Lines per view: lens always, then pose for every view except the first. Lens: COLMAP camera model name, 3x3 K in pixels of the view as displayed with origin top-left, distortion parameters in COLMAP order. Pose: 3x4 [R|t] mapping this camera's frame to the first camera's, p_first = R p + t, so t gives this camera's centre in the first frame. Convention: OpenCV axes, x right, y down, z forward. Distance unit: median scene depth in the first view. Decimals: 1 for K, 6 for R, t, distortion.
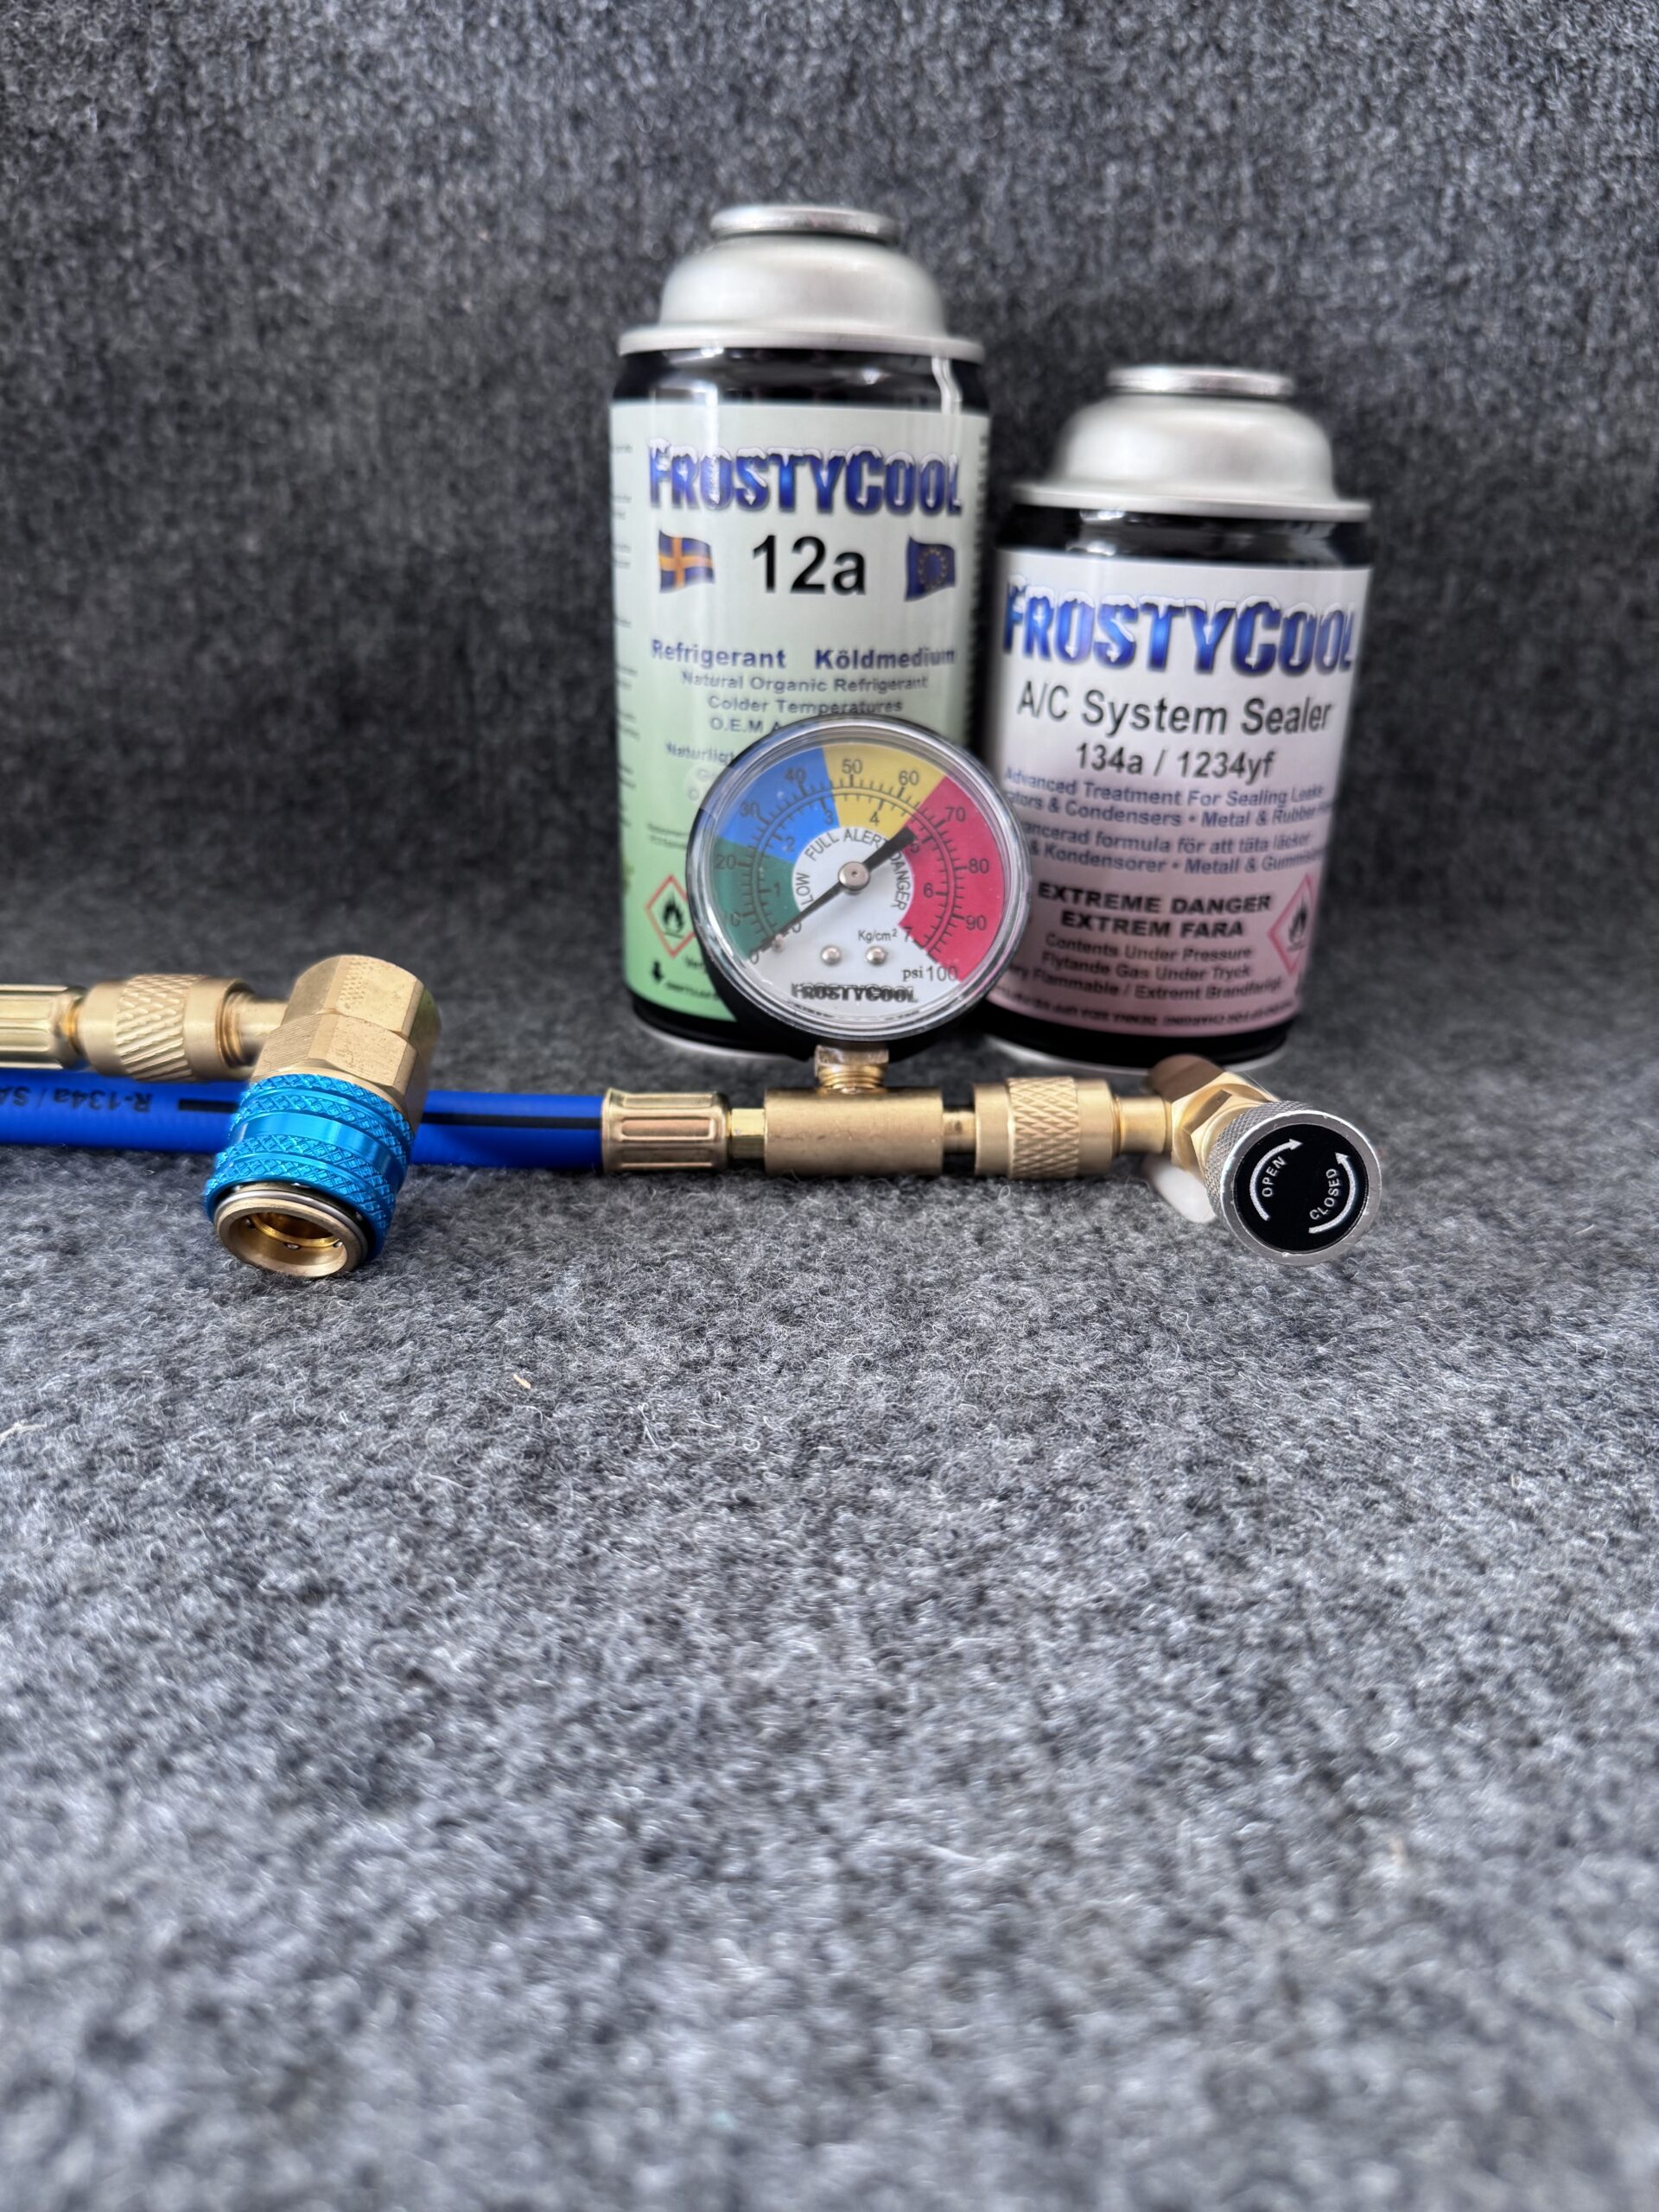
lens RADIAL K [[1628.4, 0, 829.5], [0, 1628.4, 1106.0], [0, 0, 1]] dist [-0.035114, 0.011137]
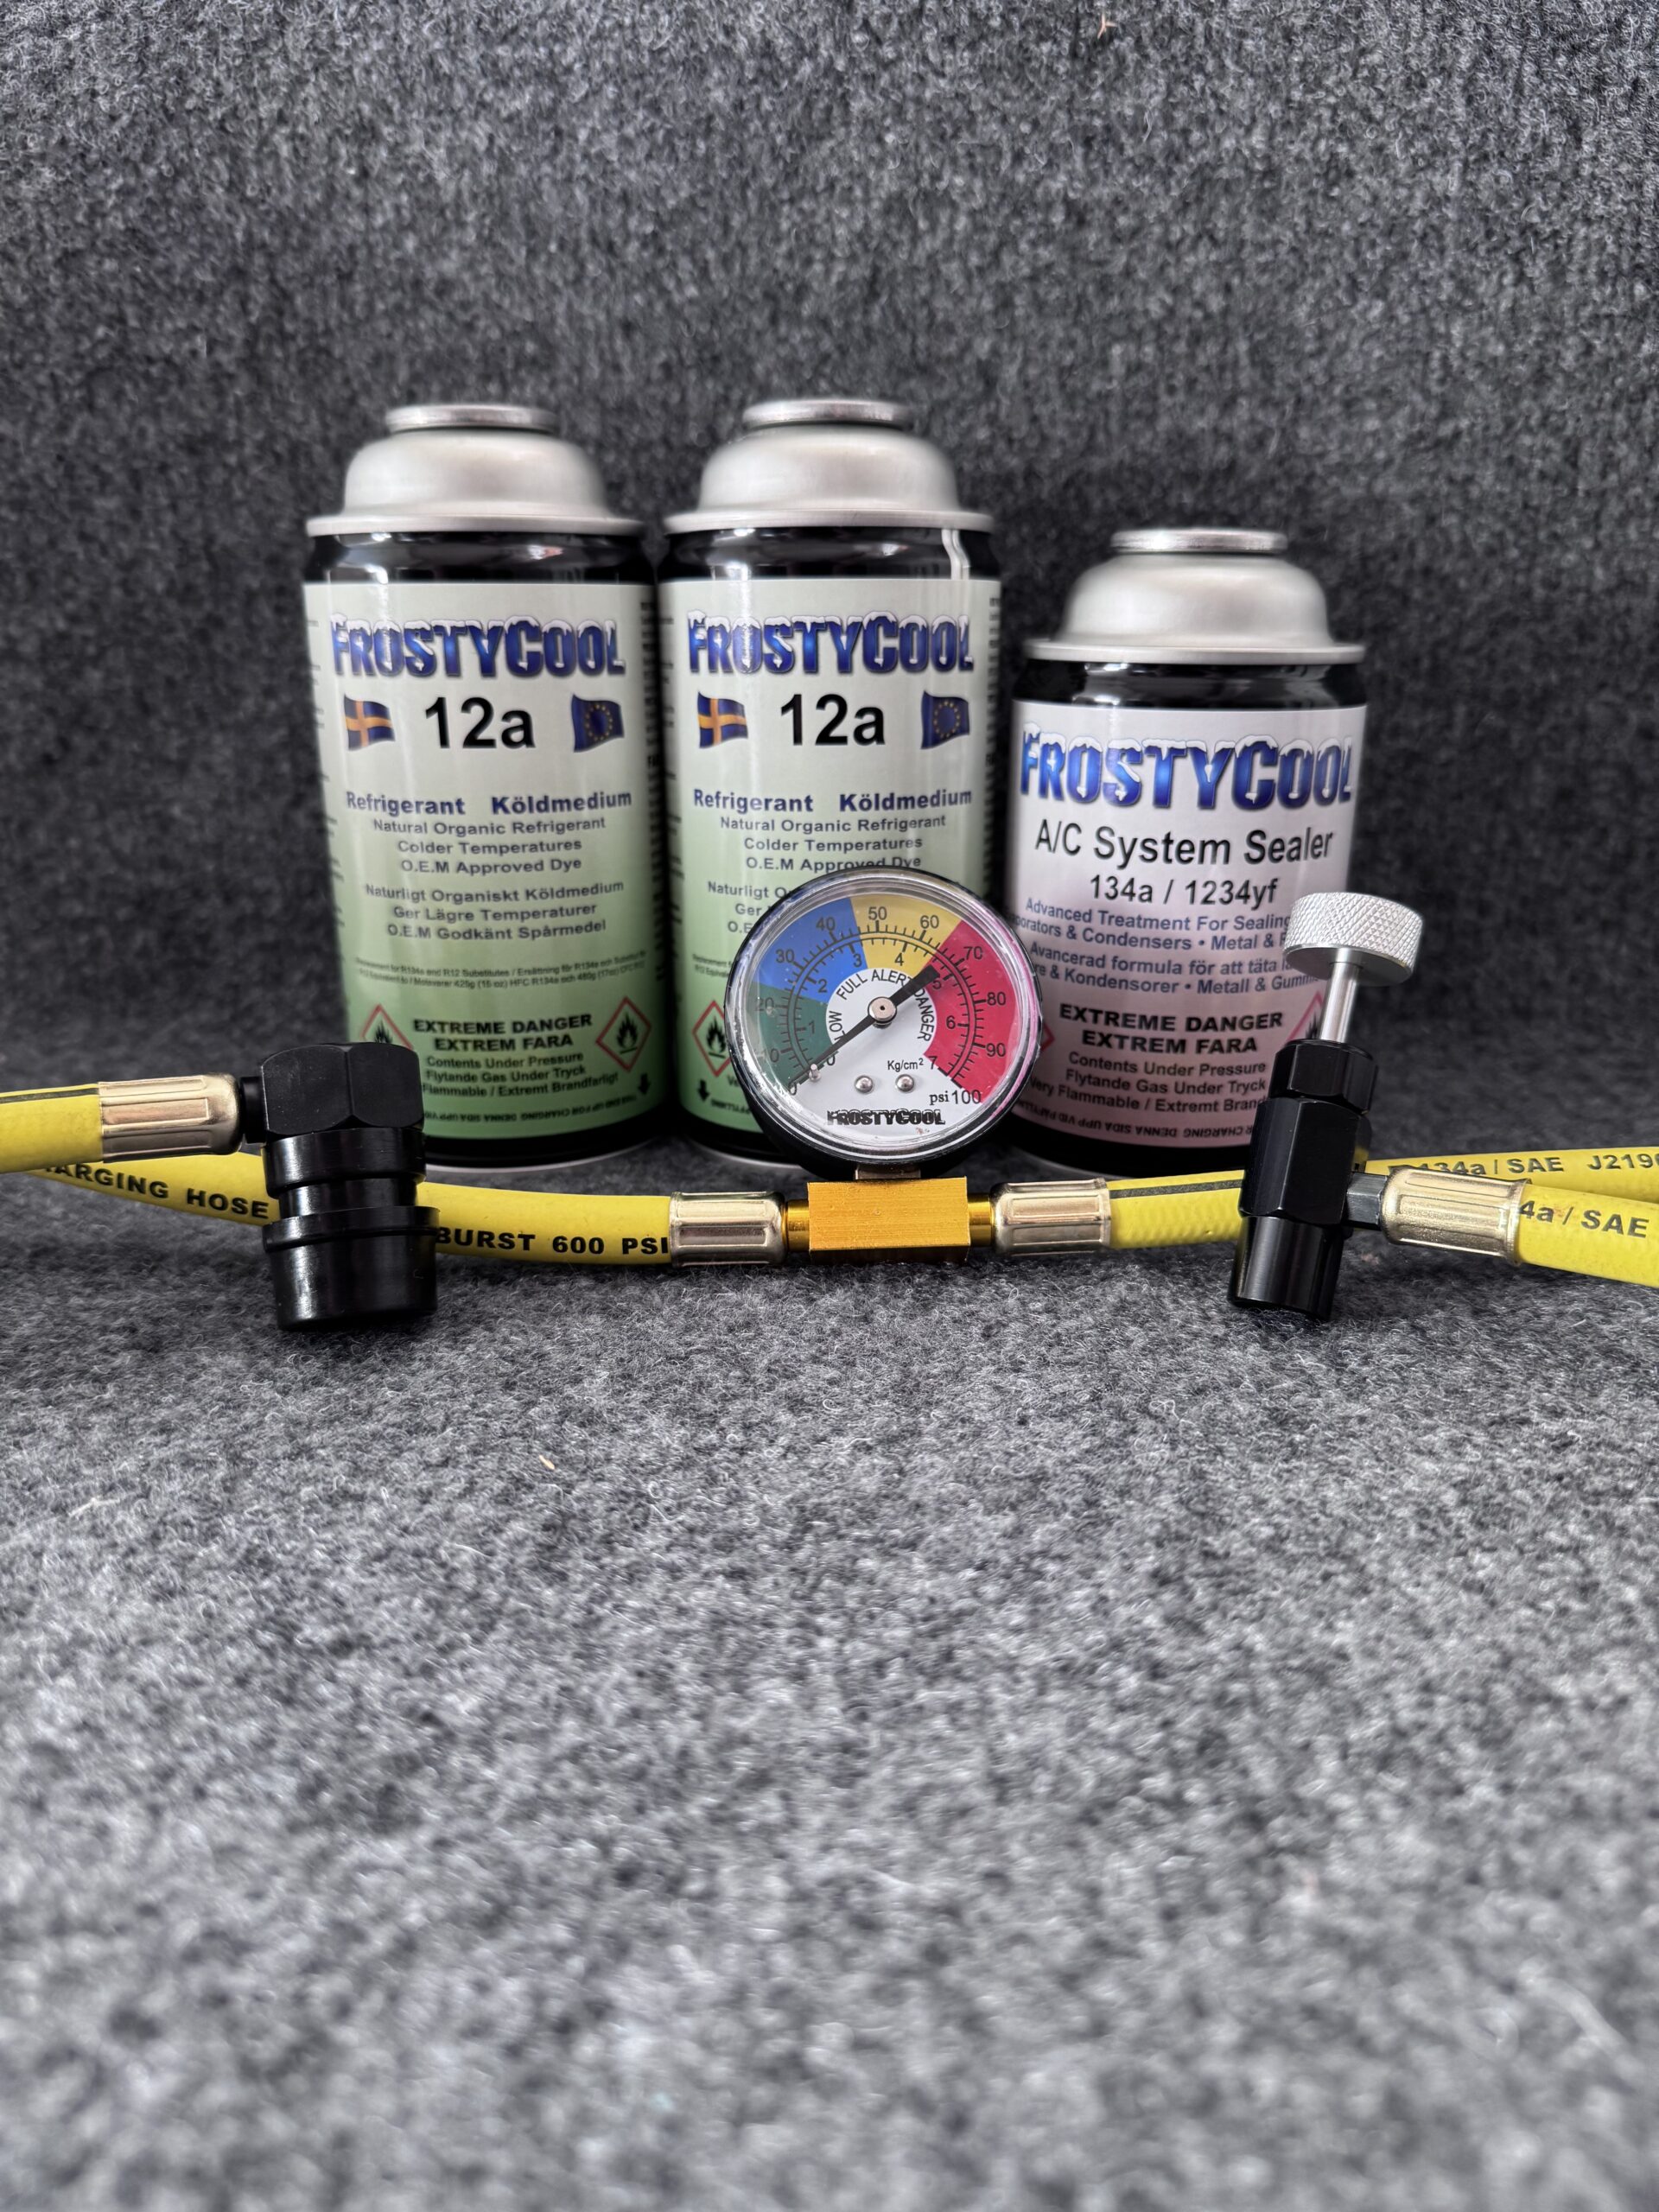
lens RADIAL K [[1632.4, 0, 850.0], [0, 1632.4, 1109.7], [0, 0, 1]] dist [-0.008545, -0.015461]
pose [[0.997918, -0.014742, -0.062795, 0.078504], [0.009857, 0.996951, -0.077403, 0.017526], [0.063744, 0.076622, 0.995020, -0.090210]]
